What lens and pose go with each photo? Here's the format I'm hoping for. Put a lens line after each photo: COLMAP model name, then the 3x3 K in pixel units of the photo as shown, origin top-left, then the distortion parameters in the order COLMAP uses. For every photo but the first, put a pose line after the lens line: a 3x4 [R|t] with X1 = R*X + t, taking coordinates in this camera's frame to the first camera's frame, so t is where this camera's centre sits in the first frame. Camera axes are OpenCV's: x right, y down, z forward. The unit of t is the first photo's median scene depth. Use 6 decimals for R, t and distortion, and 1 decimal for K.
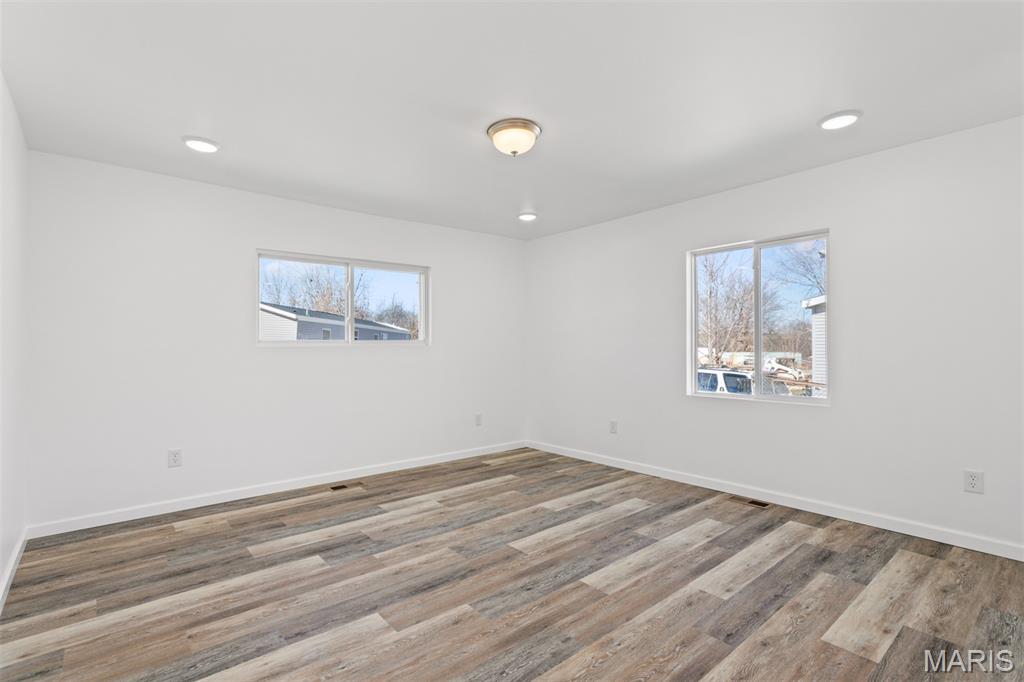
lens RADIAL K [[492.0, 0, 513.6], [0, 492.0, 344.3], [0, 0, 1]] dist [-0.001555, 0.001708]
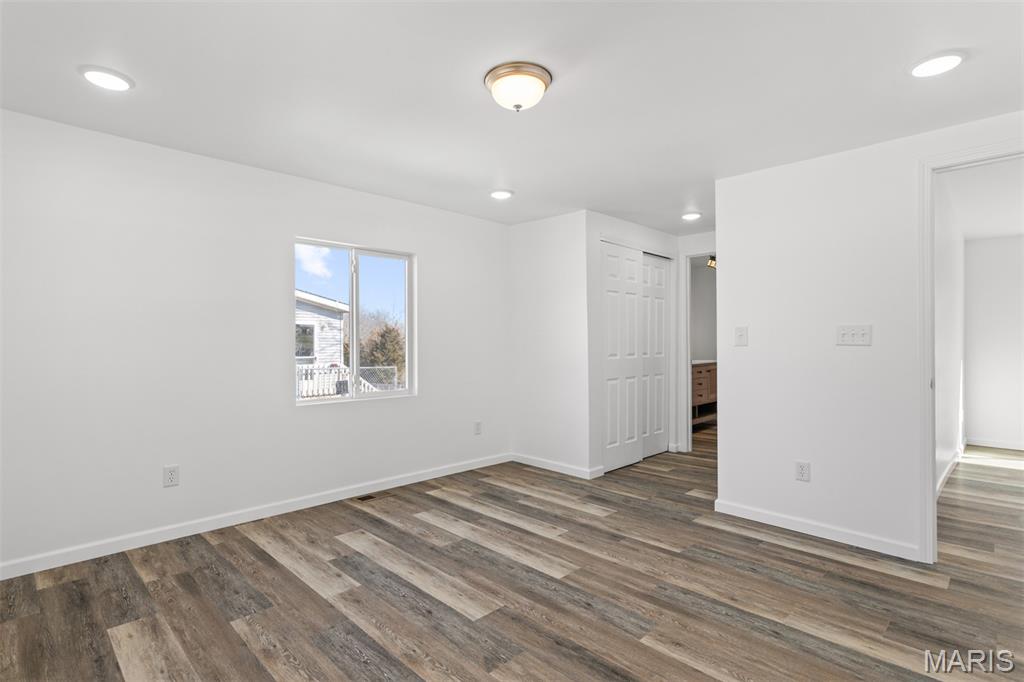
lens RADIAL K [[492.0, 0, 533.3], [0, 492.0, 341.4], [0, 0, 1]] dist [-0.001555, 0.001708]
pose [[-0.085456, 0.009204, 0.996299, -0.702937], [0.001869, 0.999957, -0.009078, 0.012227], [-0.996340, 0.001086, -0.085470, 0.944572]]
